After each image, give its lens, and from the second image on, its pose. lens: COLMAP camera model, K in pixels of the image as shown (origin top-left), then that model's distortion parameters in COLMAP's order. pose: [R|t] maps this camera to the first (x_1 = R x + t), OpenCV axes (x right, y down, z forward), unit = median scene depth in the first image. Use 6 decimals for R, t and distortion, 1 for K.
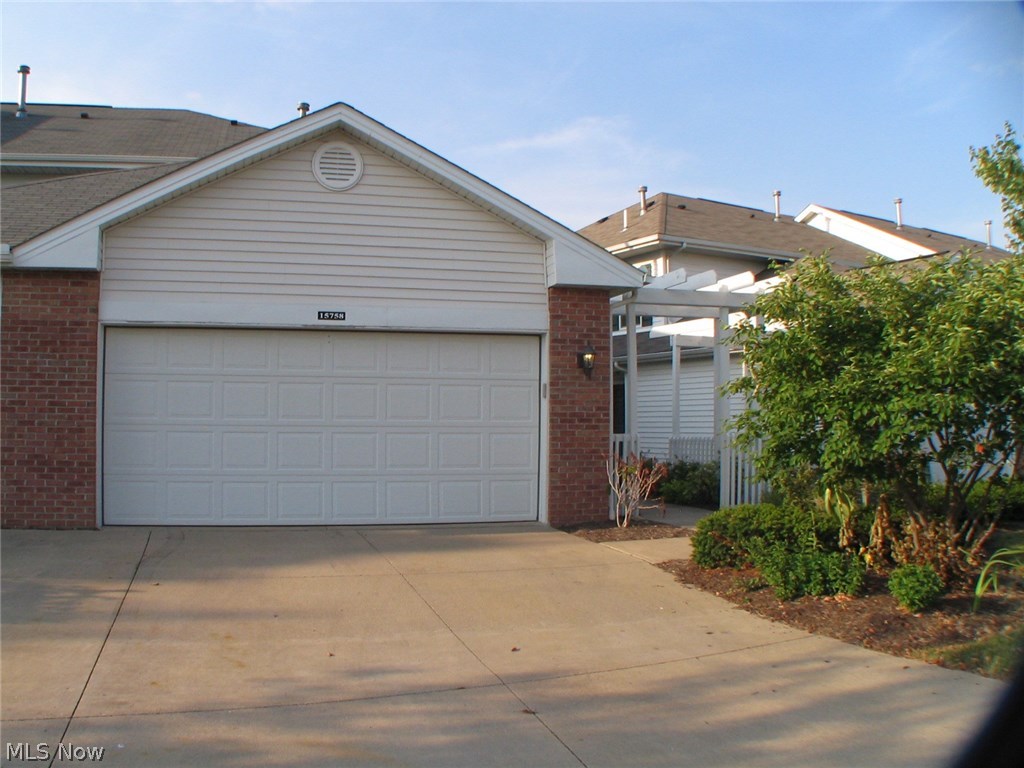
lens RADIAL K [[881.2, 0, 512.0], [0, 881.2, 384.0], [0, 0, 1]] dist [-0.243676, 0.109666]
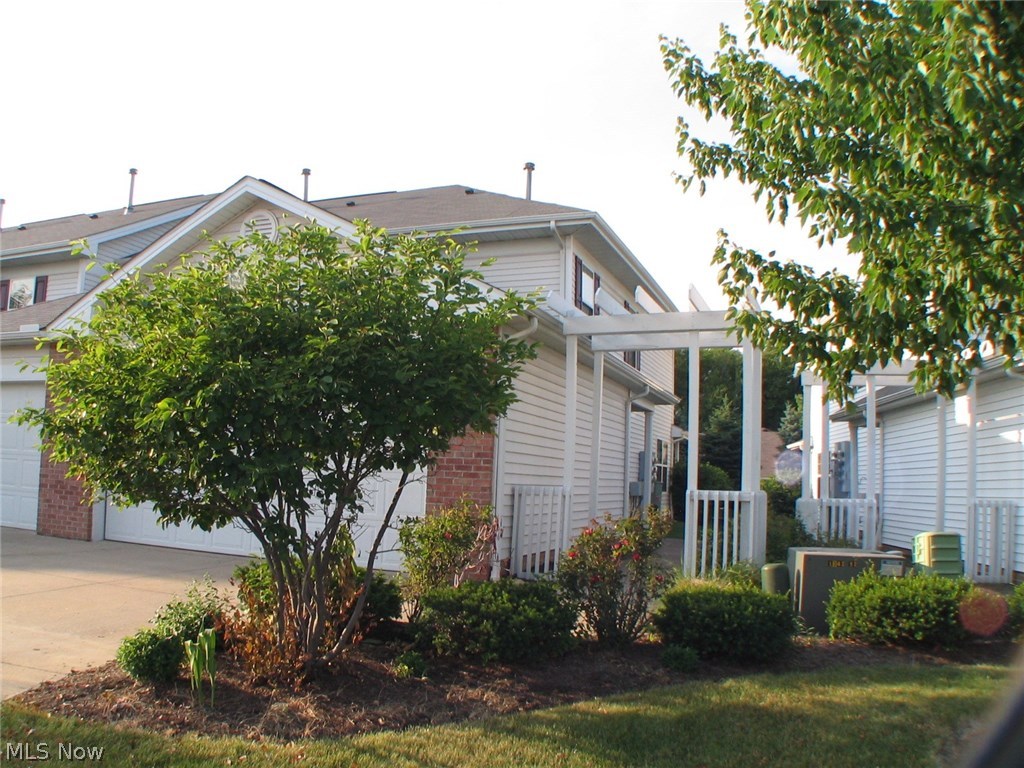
lens RADIAL K [[881.2, 0, 512.0], [0, 881.2, 384.0], [0, 0, 1]] dist [-0.243676, 0.109666]
pose [[0.810477, -0.039401, -0.584444, 0.661298], [-0.002616, 0.997482, -0.070873, 0.019369], [0.585765, 0.058970, 0.808333, 0.288867]]
